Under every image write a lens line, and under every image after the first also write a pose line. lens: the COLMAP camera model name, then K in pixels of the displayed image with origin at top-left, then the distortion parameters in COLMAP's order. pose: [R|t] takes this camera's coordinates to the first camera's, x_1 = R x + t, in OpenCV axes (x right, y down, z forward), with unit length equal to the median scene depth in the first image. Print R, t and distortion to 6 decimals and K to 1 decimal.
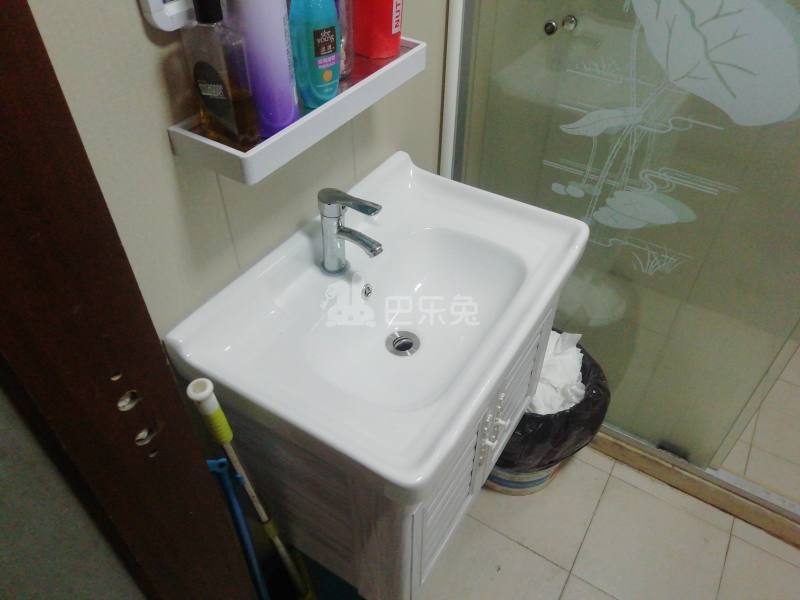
lens RADIAL K [[617.5, 0, 401.2], [0, 617.5, 294.1], [0, 0, 1]] dist [0.003117, -0.004872]
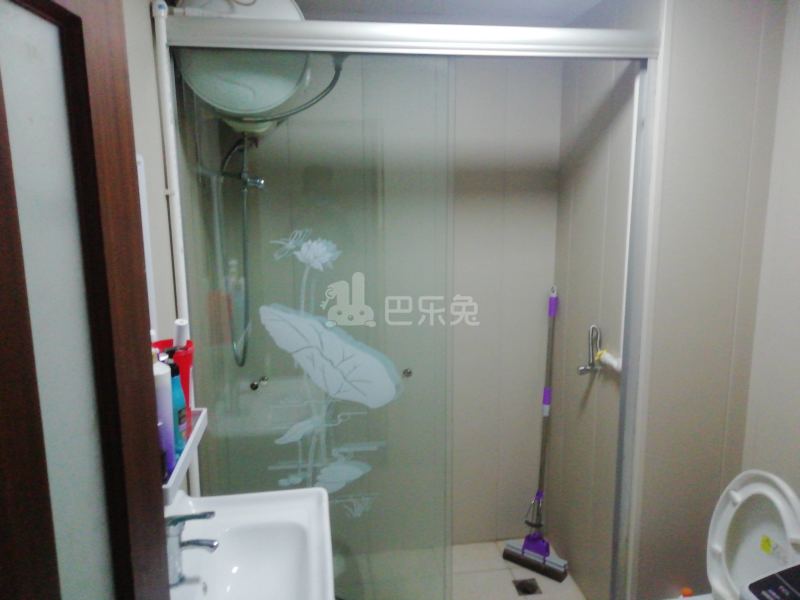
lens RADIAL K [[617.5, 0, 397.2], [0, 617.5, 269.8], [0, 0, 1]] dist [0.003117, -0.004872]
pose [[0.768988, -0.104005, 0.630746, -0.458049], [0.441647, 0.799782, -0.406567, 0.155962], [-0.462174, 0.591212, 0.660956, -0.438868]]
